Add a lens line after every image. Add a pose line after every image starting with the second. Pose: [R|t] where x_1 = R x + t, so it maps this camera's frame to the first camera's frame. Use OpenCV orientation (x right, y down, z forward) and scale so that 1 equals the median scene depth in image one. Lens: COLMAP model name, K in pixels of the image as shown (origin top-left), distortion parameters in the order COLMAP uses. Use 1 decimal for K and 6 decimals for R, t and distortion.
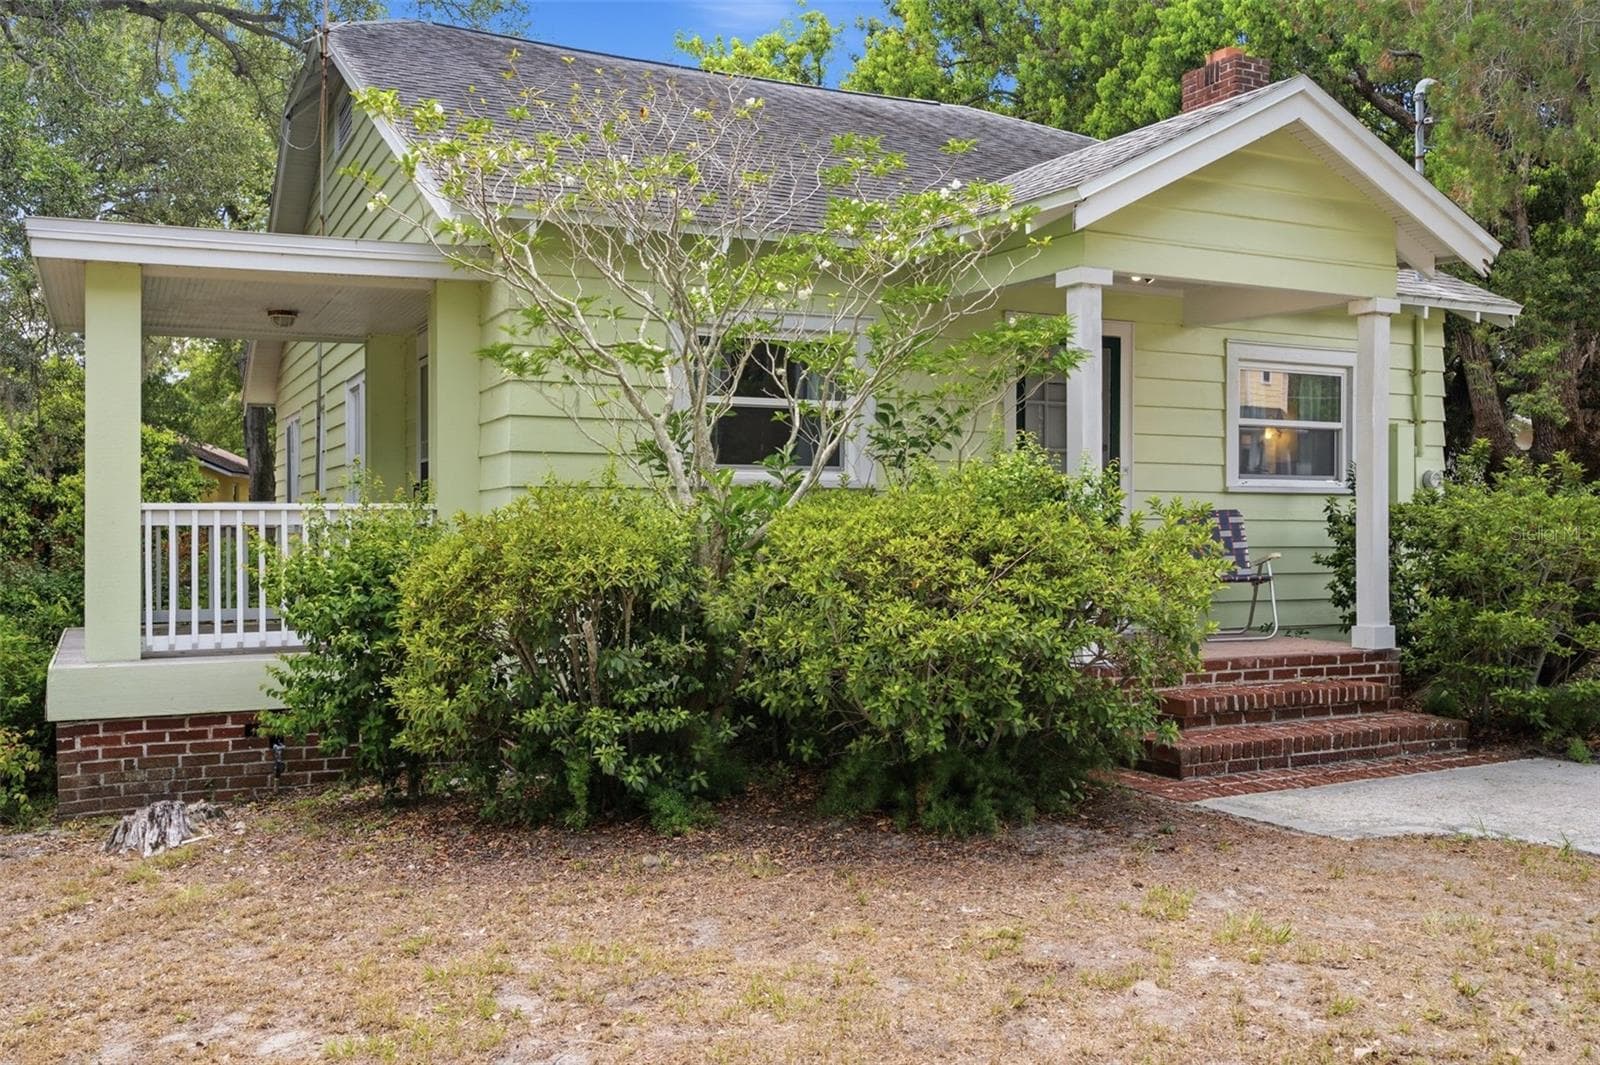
lens RADIAL K [[1339.5, 0, 796.9], [0, 1339.5, 506.1], [0, 0, 1]] dist [0.010925, 0.005168]
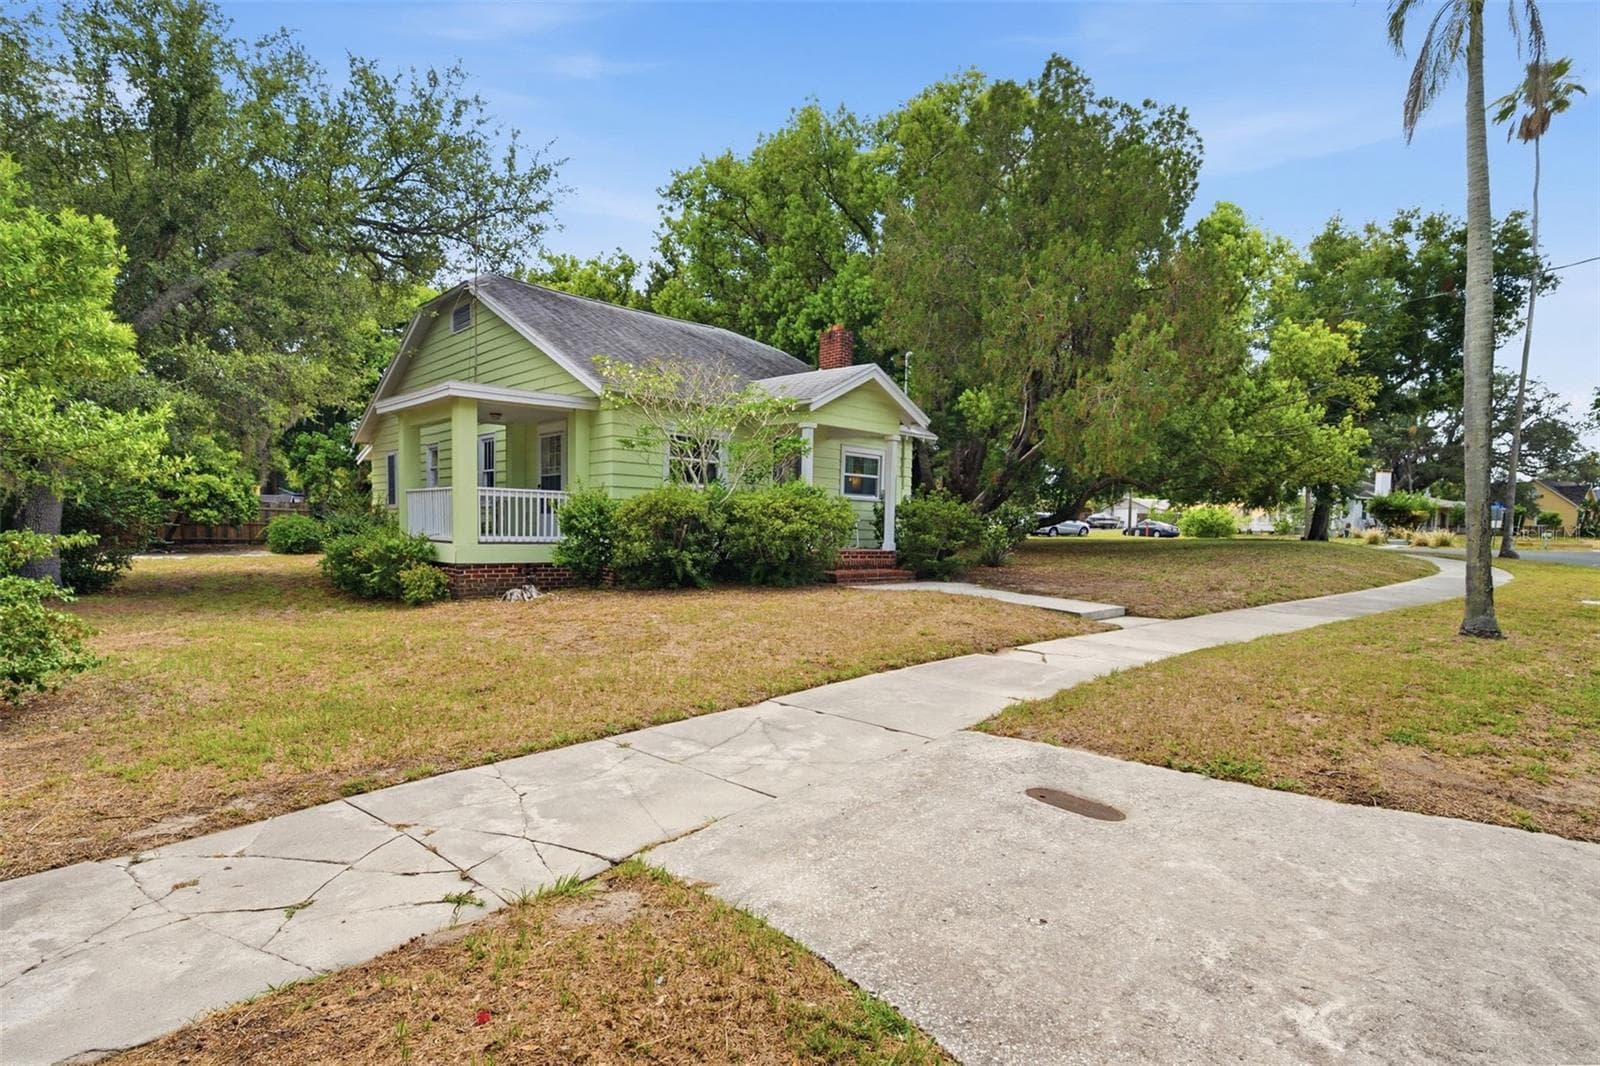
lens RADIAL K [[713.8, 0, 800.0], [0, 713.8, 533.0], [0, 0, 1]] dist [-0.000589, -0.000091]
pose [[0.955390, 0.018109, 0.294792, -0.218773], [-0.026646, 0.999333, 0.024971, 0.028327], [-0.294143, -0.031712, 0.955235, -0.439583]]
